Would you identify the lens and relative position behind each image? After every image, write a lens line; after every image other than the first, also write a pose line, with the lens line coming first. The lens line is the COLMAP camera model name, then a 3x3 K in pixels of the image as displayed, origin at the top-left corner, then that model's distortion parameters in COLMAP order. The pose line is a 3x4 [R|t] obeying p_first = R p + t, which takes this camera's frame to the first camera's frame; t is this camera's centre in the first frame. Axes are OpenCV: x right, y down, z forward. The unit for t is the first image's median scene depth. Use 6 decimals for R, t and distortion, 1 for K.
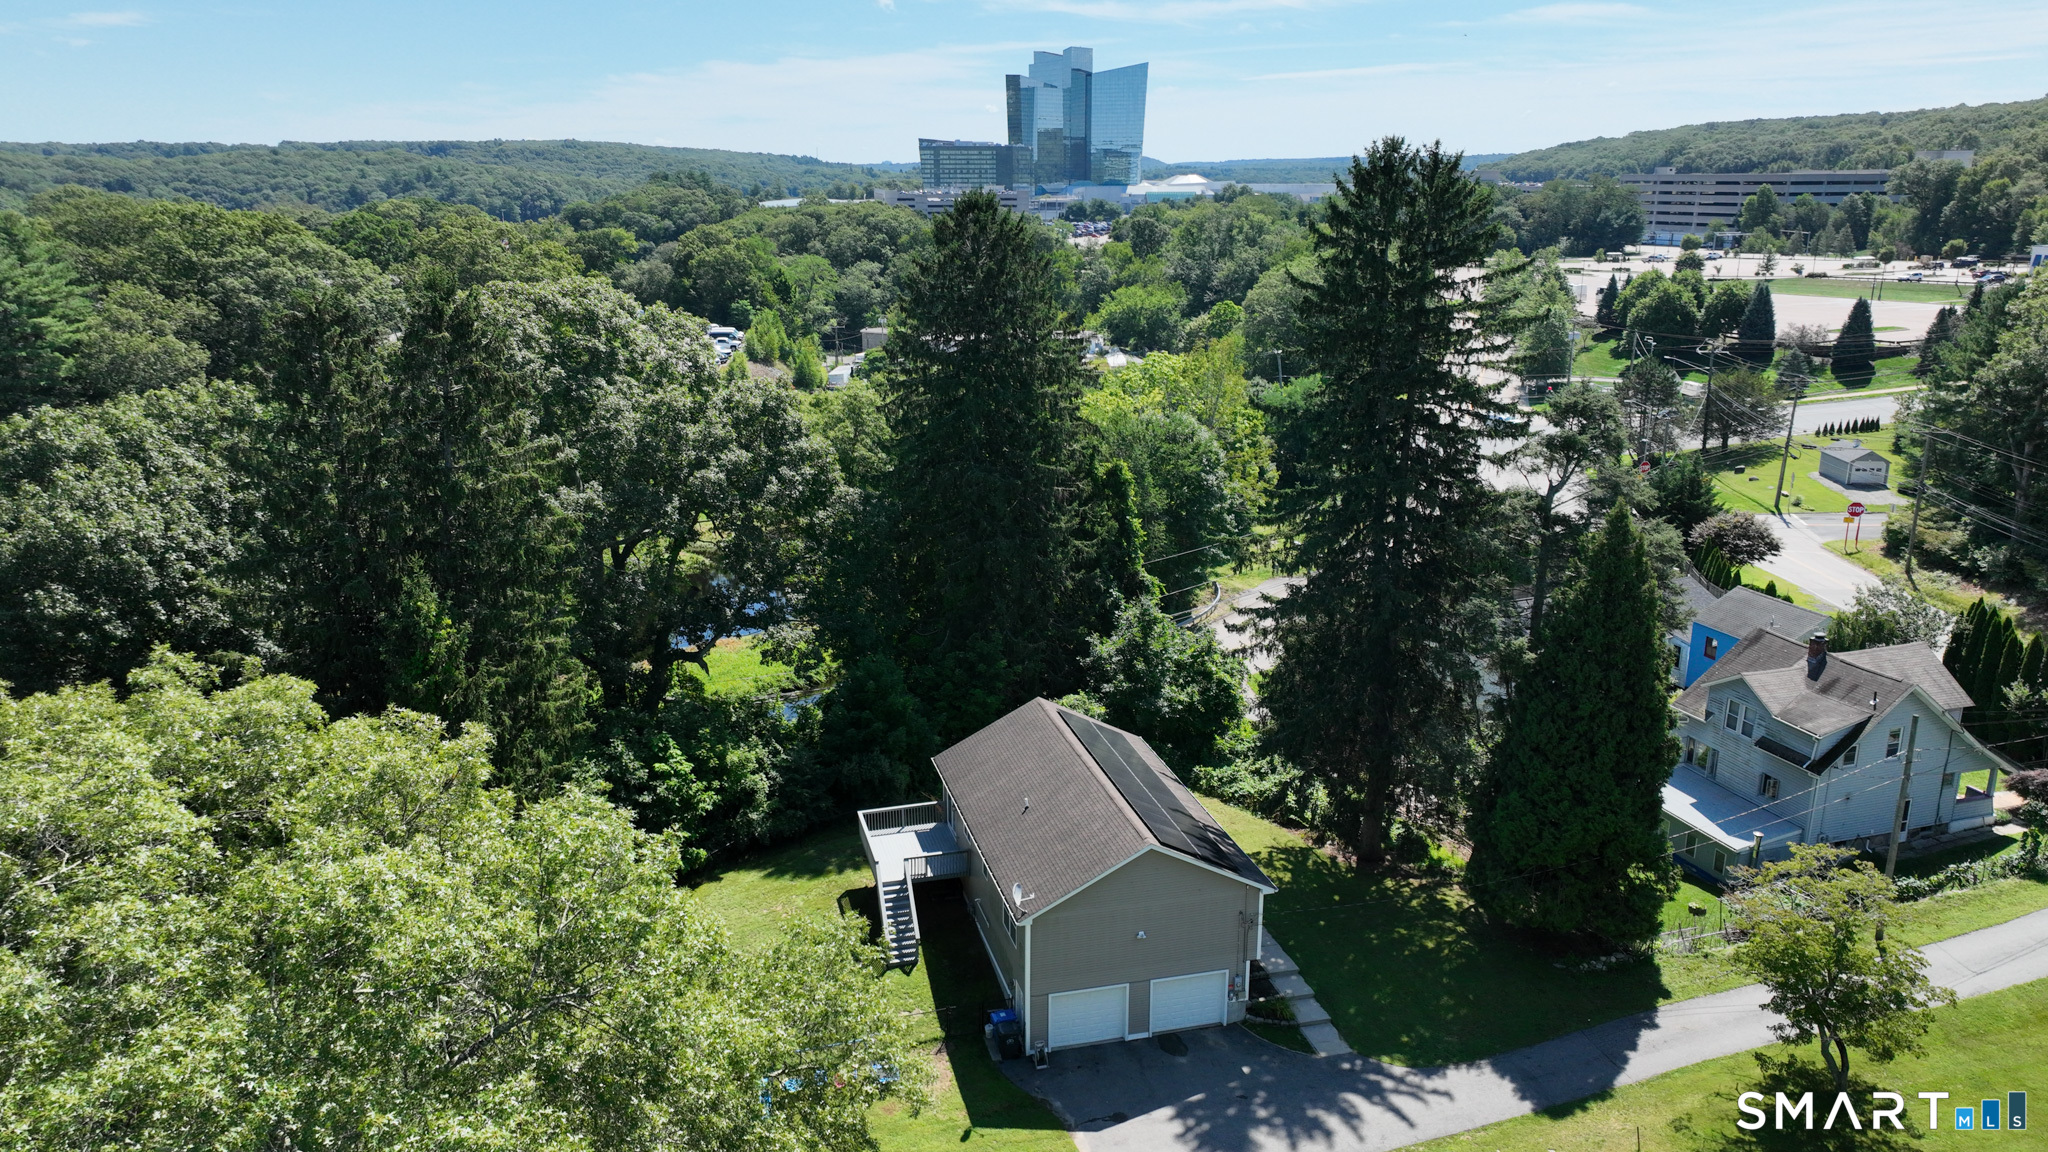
lens RADIAL K [[1443.4, 0, 1024.0], [0, 1443.4, 576.0], [0, 0, 1]] dist [-0.001589, 0.003424]
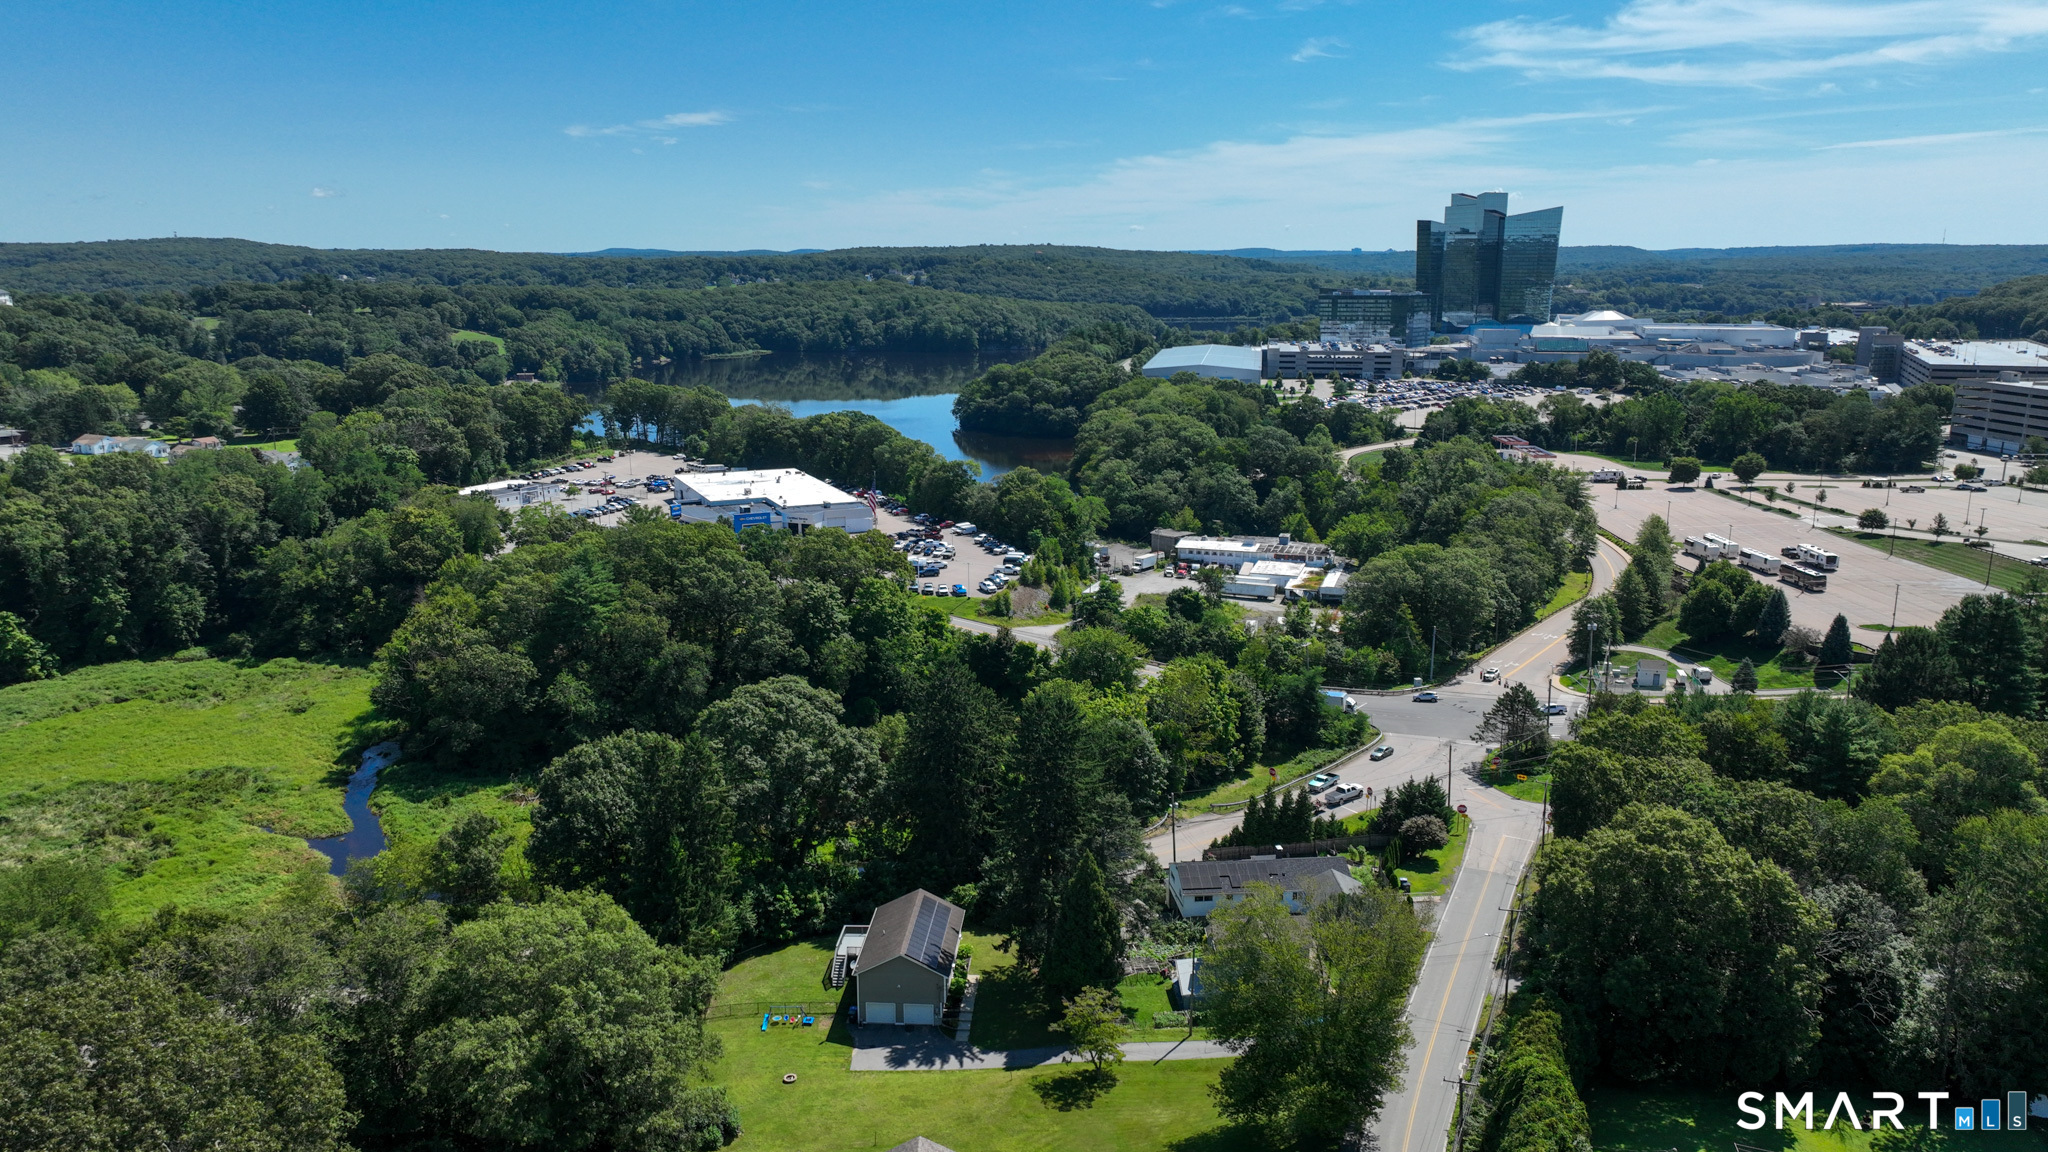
lens RADIAL K [[1435.7, 0, 1017.8], [0, 1435.7, 562.3], [0, 0, 1]] dist [0.001100, 0.000818]
pose [[0.949547, 0.064126, -0.307000, 0.762206], [-0.083631, 0.995201, -0.050793, -0.309608], [0.302269, 0.073905, 0.950353, -1.131842]]
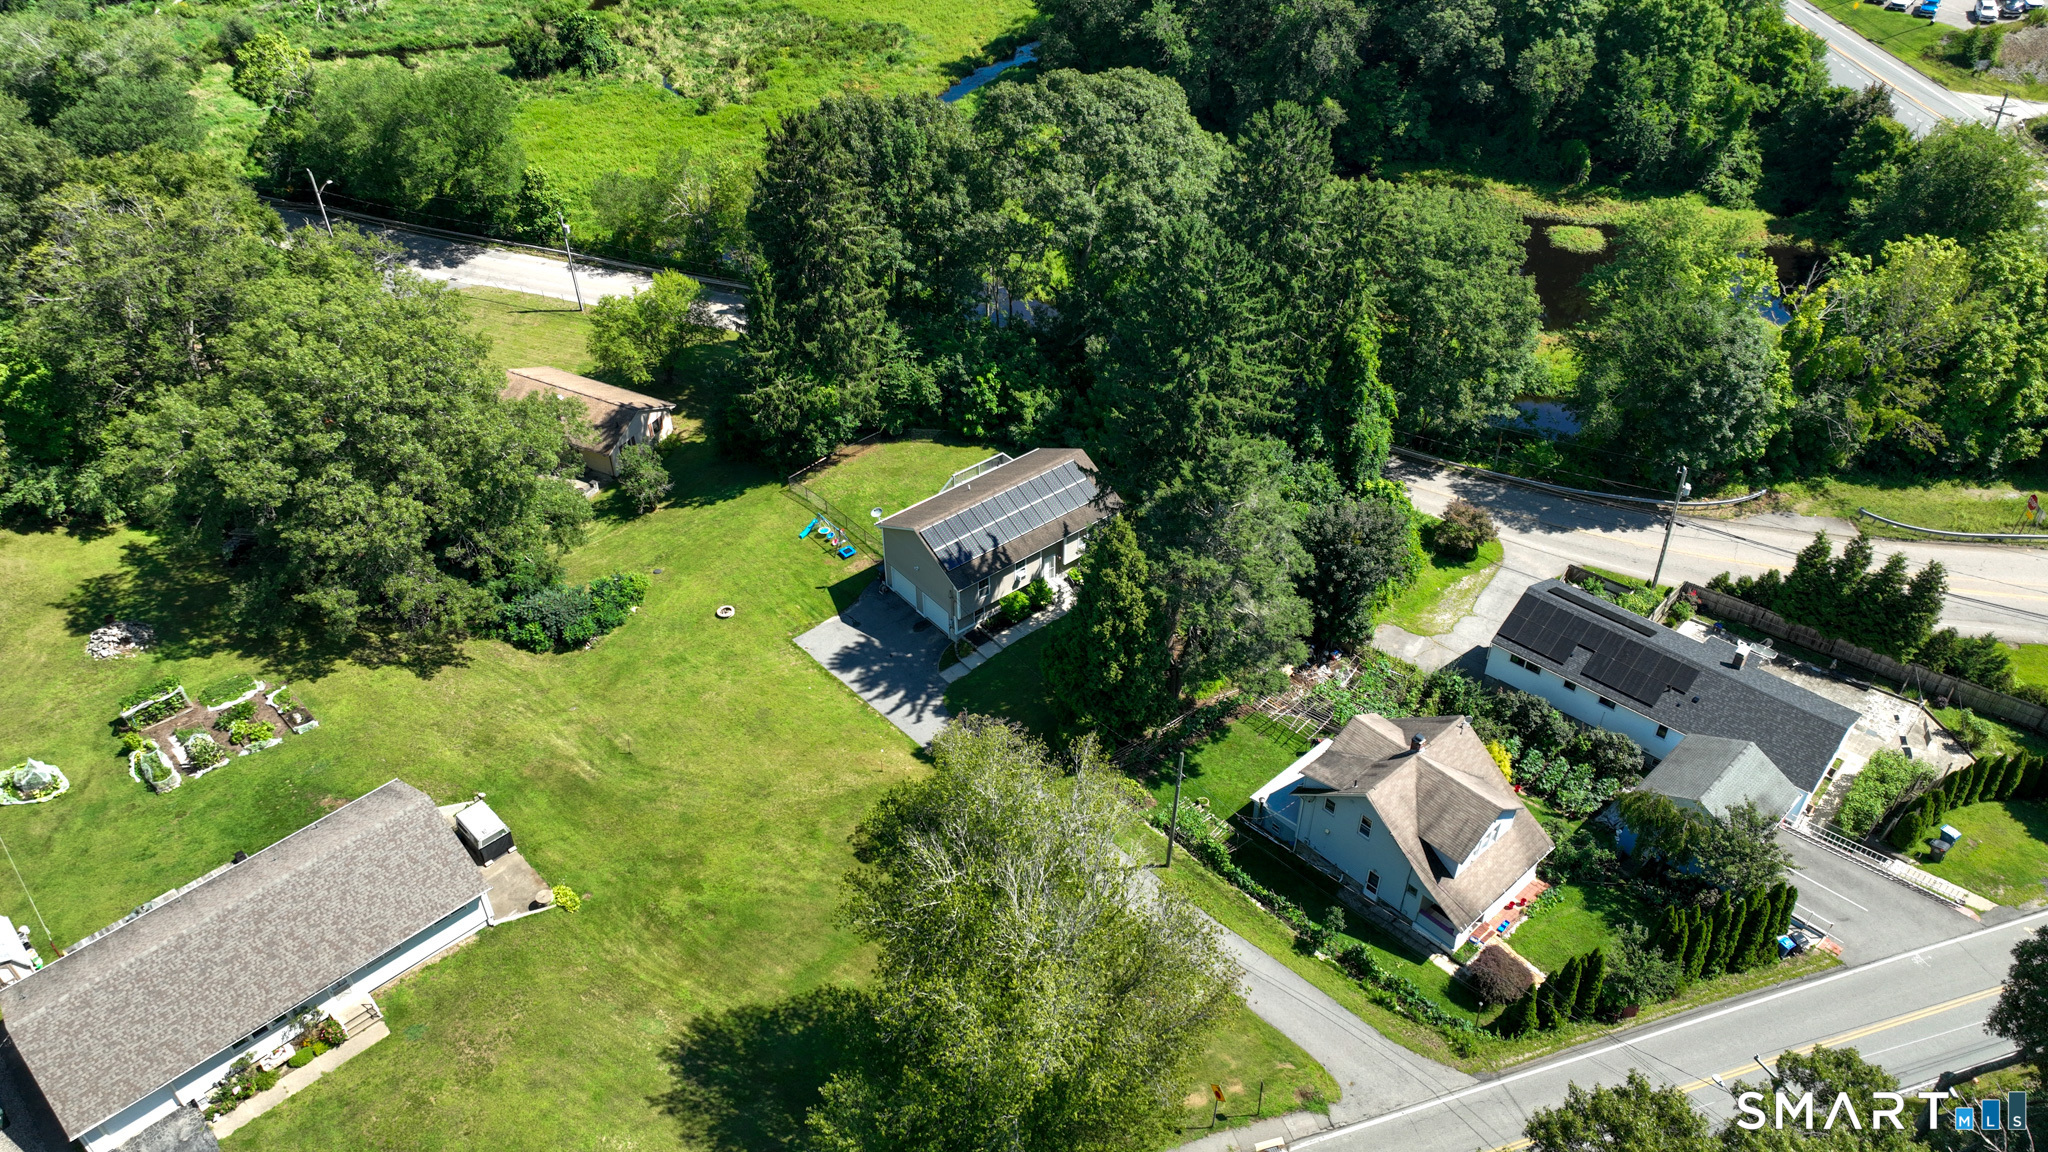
lens RADIAL K [[1435.7, 0, 1017.8], [0, 1435.7, 562.3], [0, 0, 1]] dist [0.001100, 0.000818]
pose [[0.419783, 0.563027, -0.711887, 1.048280], [-0.239787, 0.825270, 0.511304, -0.542273], [0.875377, -0.043936, 0.481441, 0.123267]]
